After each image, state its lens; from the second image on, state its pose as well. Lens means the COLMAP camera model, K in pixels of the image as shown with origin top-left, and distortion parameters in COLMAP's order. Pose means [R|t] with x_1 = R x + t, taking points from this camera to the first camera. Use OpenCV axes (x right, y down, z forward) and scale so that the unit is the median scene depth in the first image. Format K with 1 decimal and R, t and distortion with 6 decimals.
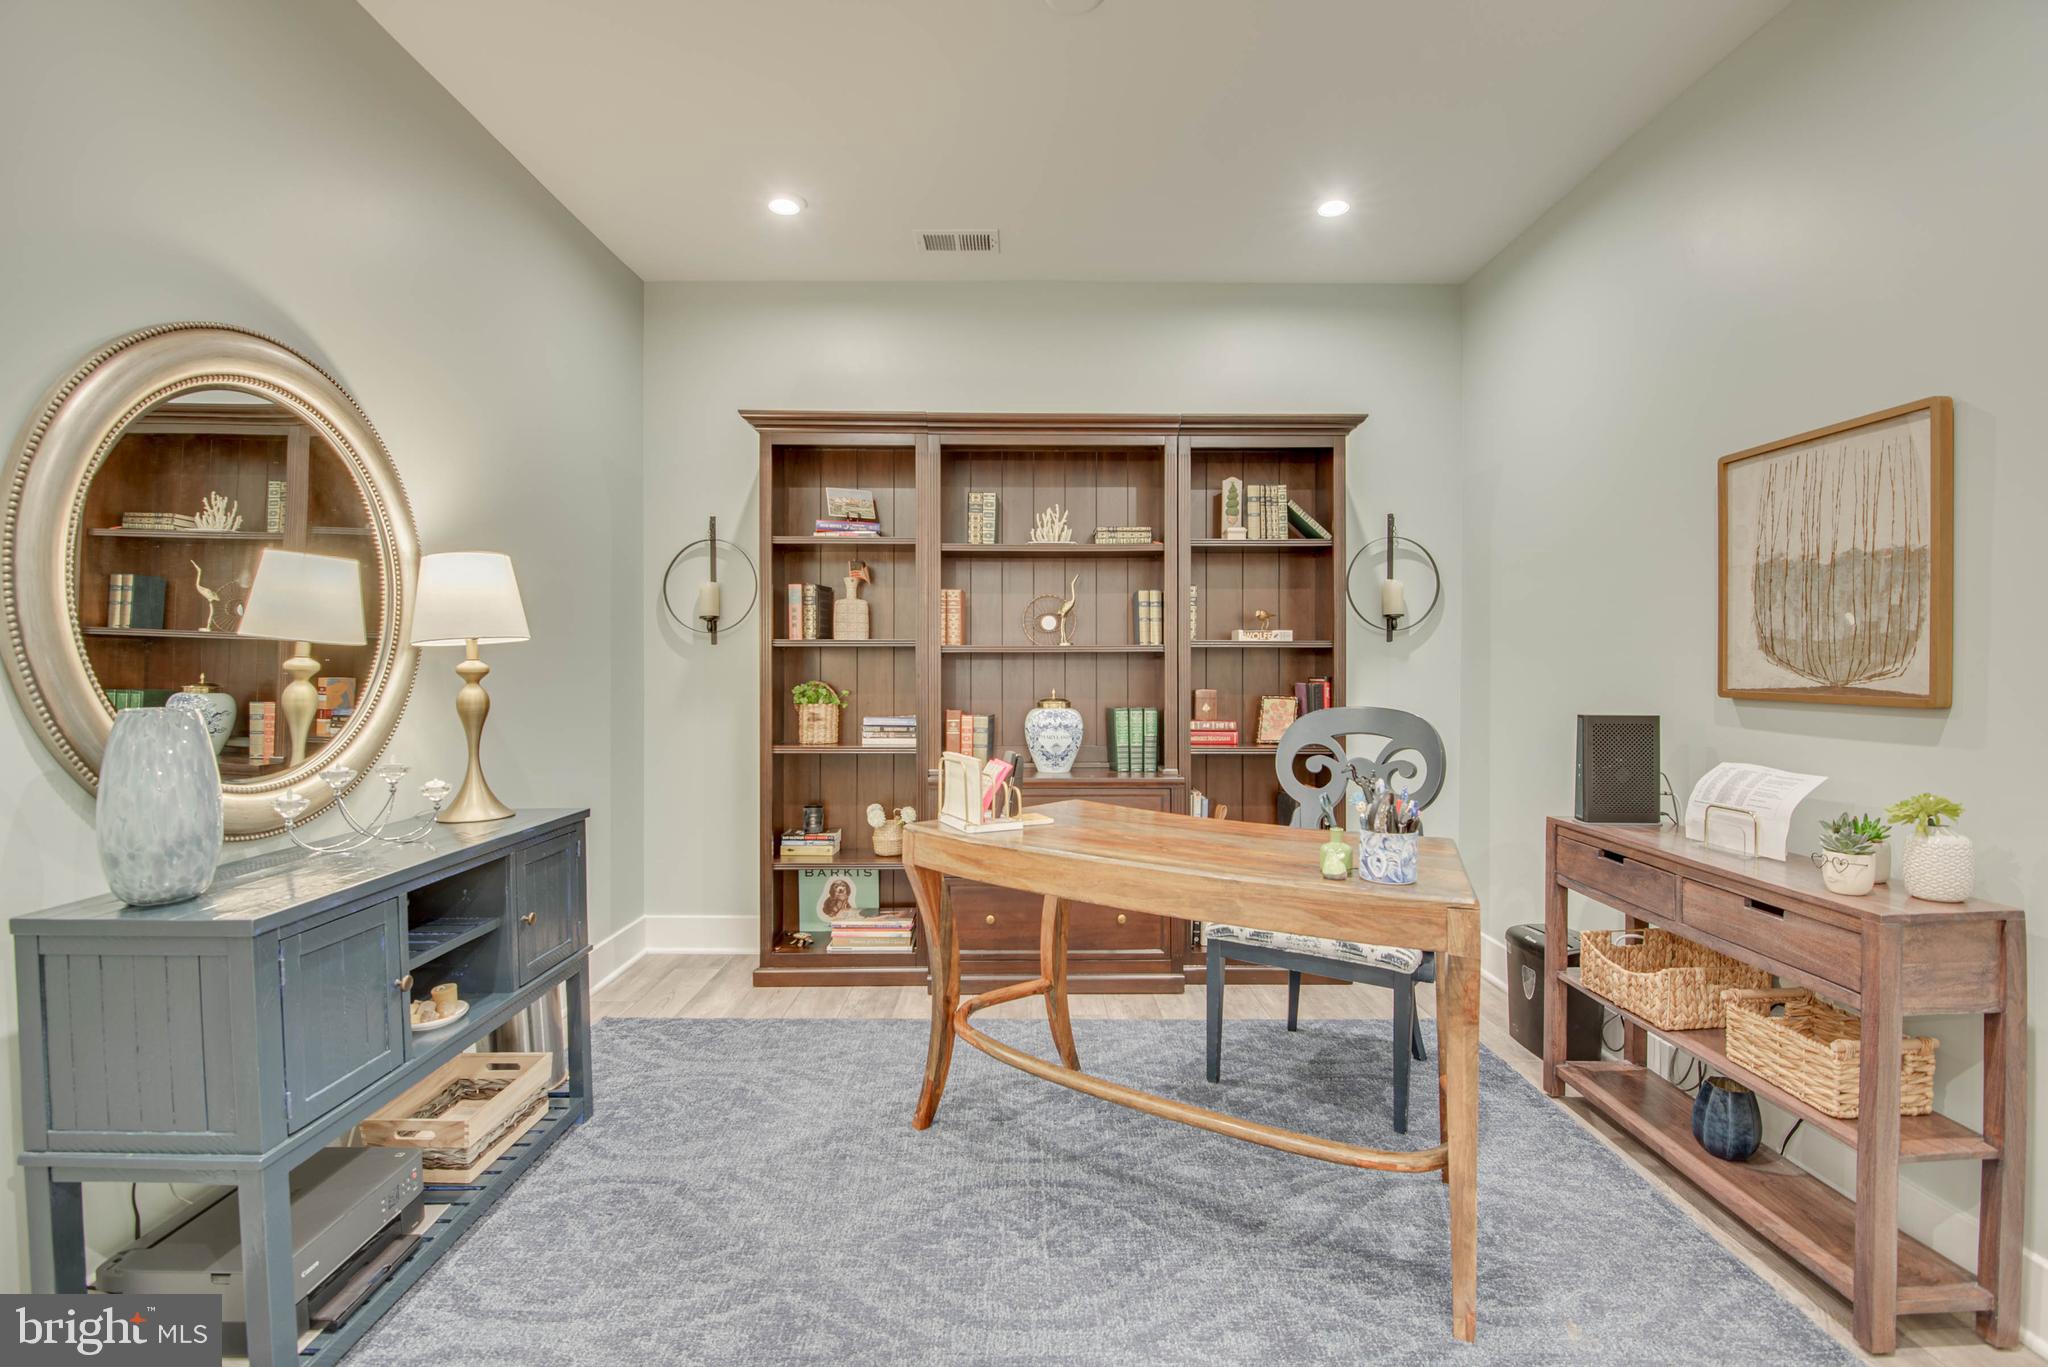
lens RADIAL K [[947.0, 0, 1027.0], [0, 947.0, 670.4], [0, 0, 1]] dist [-0.013176, -0.009719]
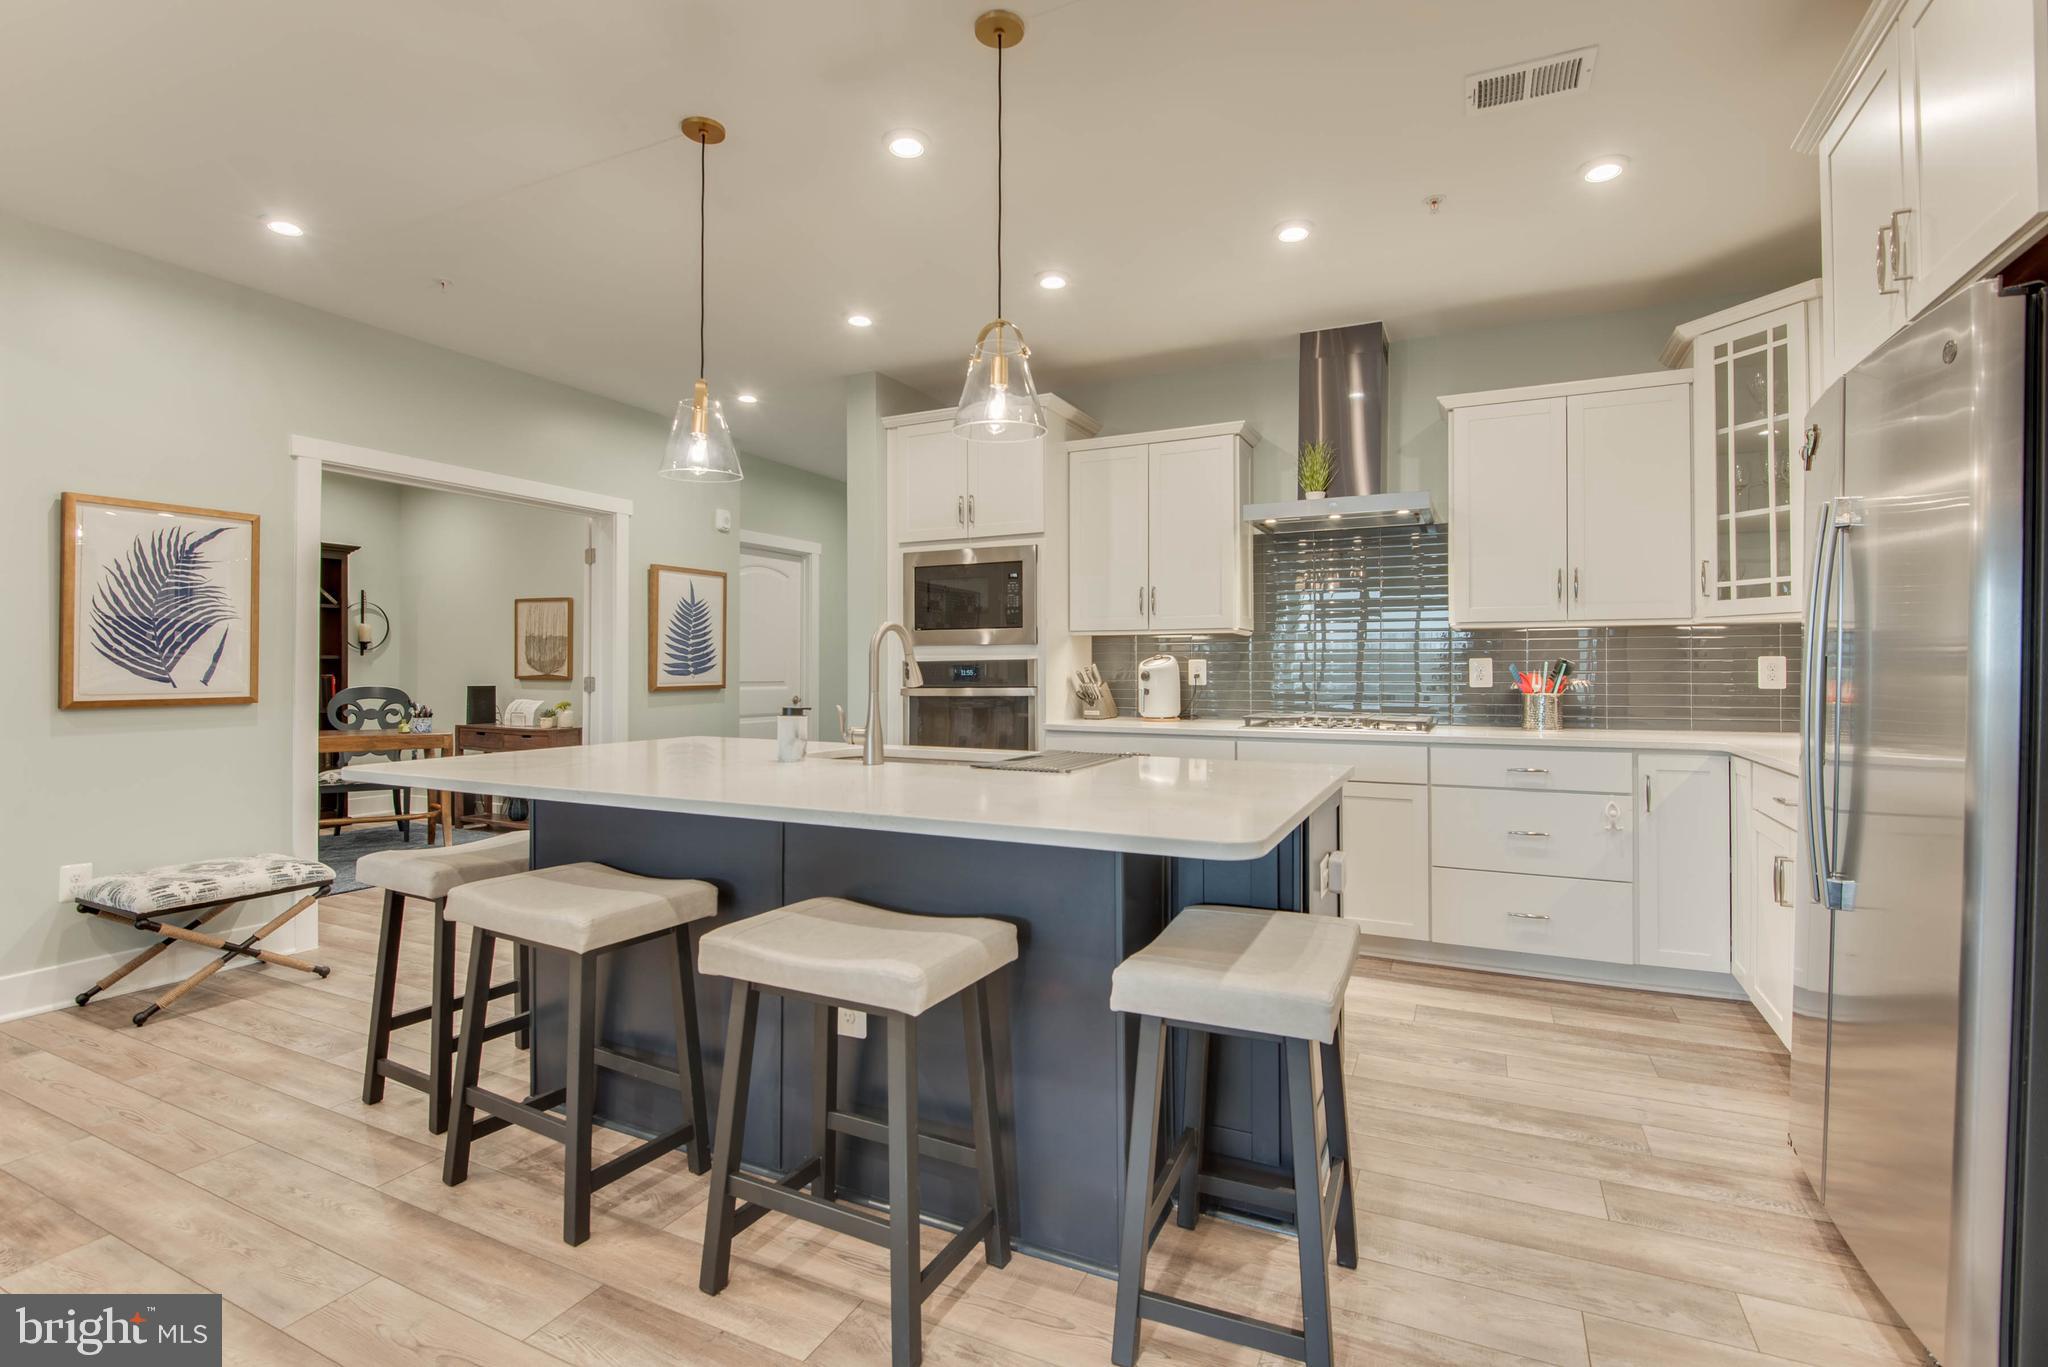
lens RADIAL K [[947.0, 0, 1015.6], [0, 947.0, 665.1], [0, 0, 1]] dist [-0.013176, -0.009719]
pose [[0.432218, 0.004054, 0.901760, -1.404969], [0.000522, 0.999989, -0.004746, -0.000142], [-0.901769, 0.002522, 0.432211, -1.905735]]
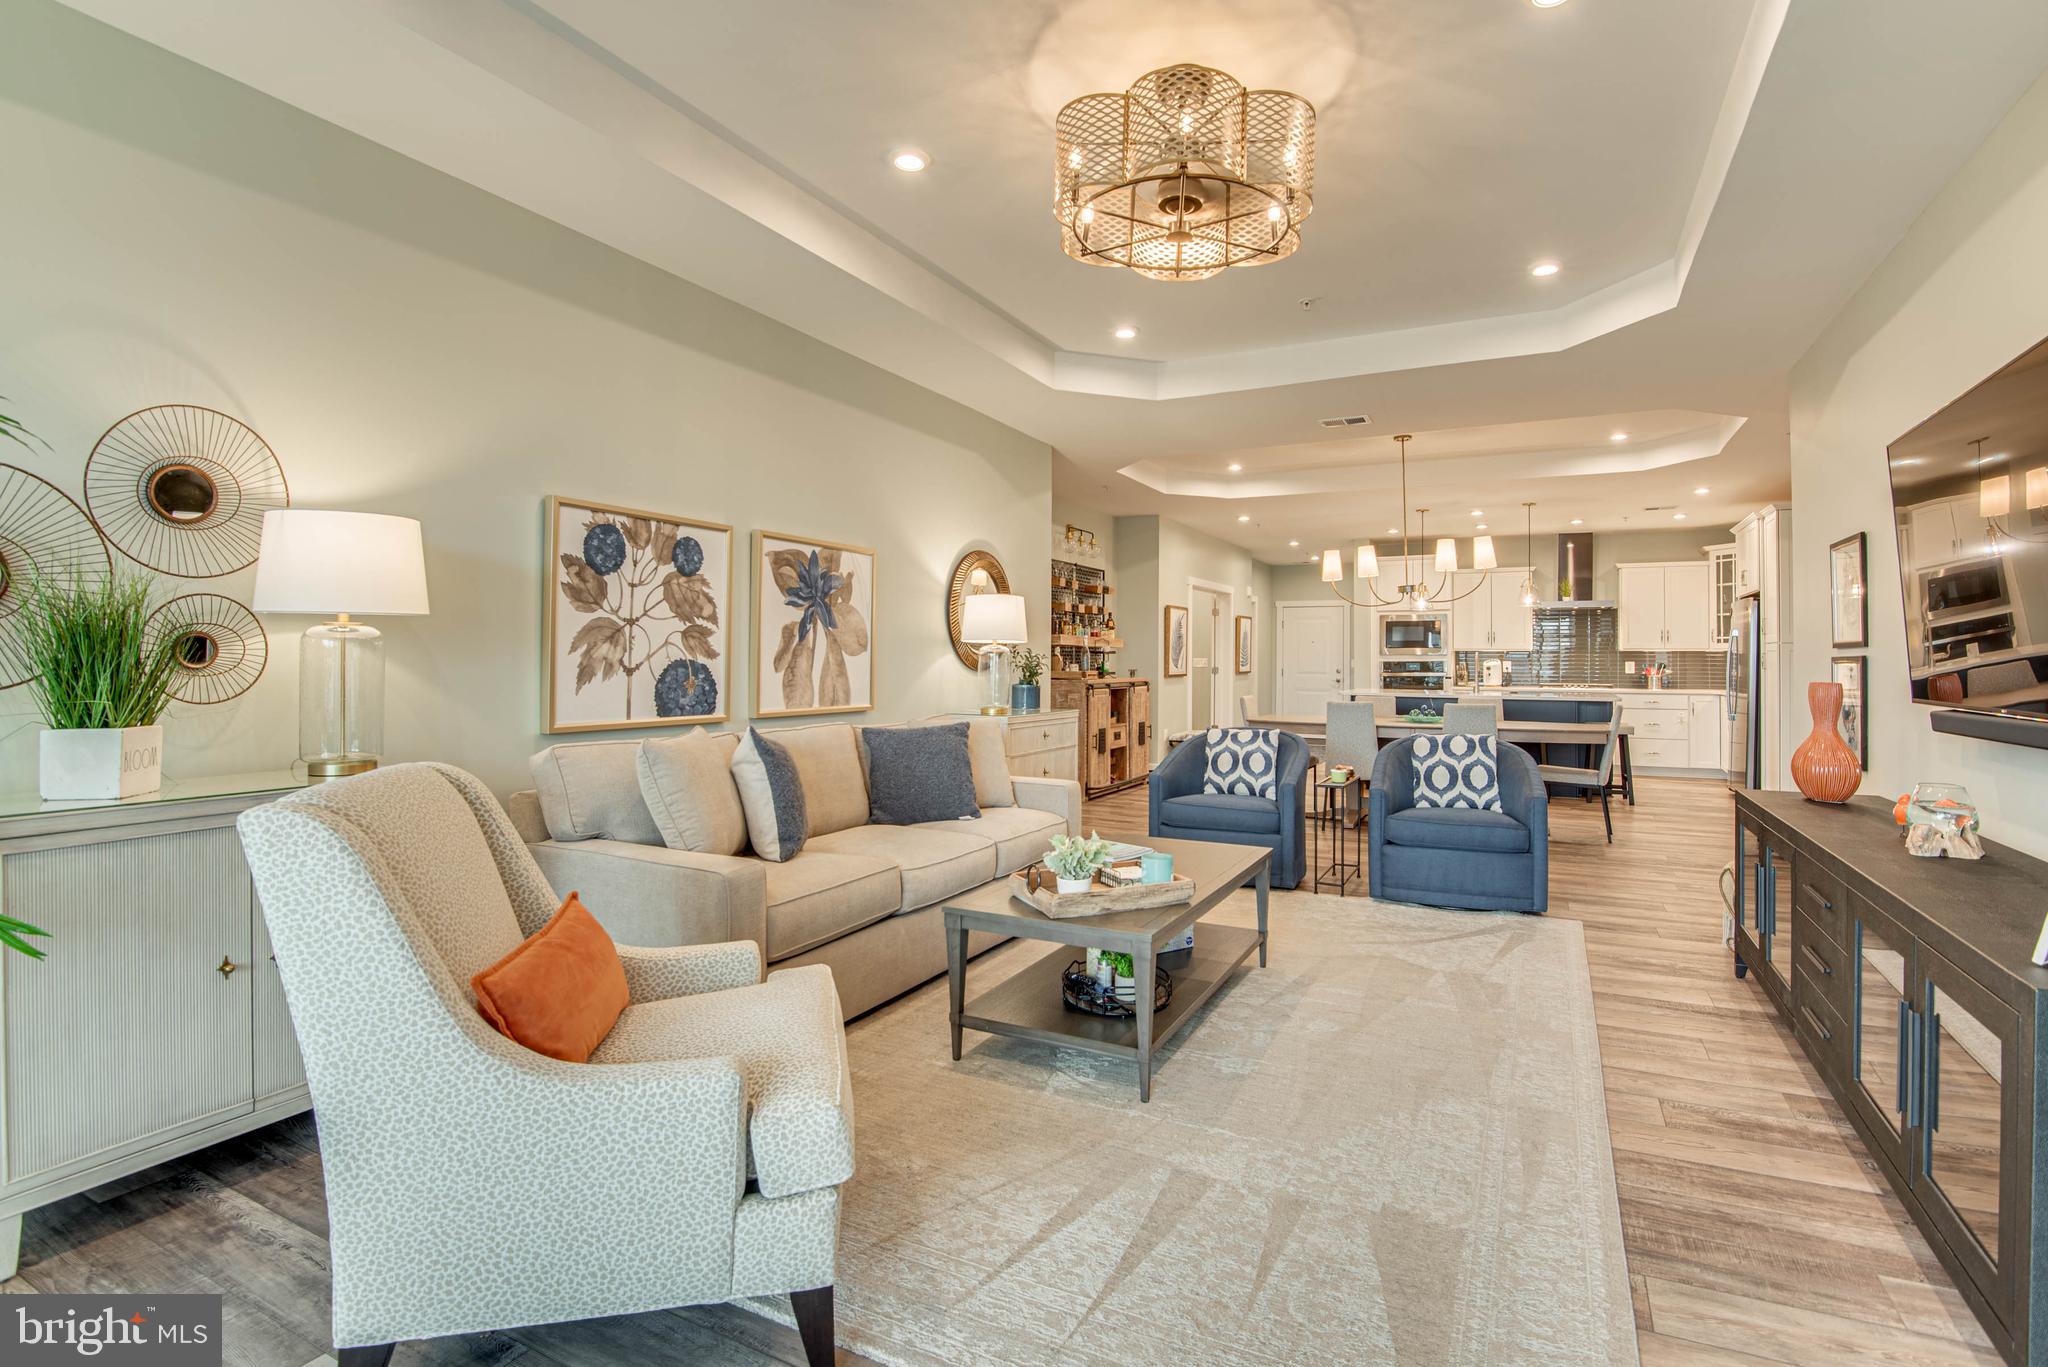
lens RADIAL K [[947.0, 0, 1048.9], [0, 947.0, 632.4], [0, 0, 1]] dist [-0.013176, -0.009719]
pose [[0.477309, 0.027506, 0.878305, -5.172290], [-0.005890, 0.999588, -0.028103, -0.022460], [-0.878716, 0.008240, 0.477275, -1.599103]]
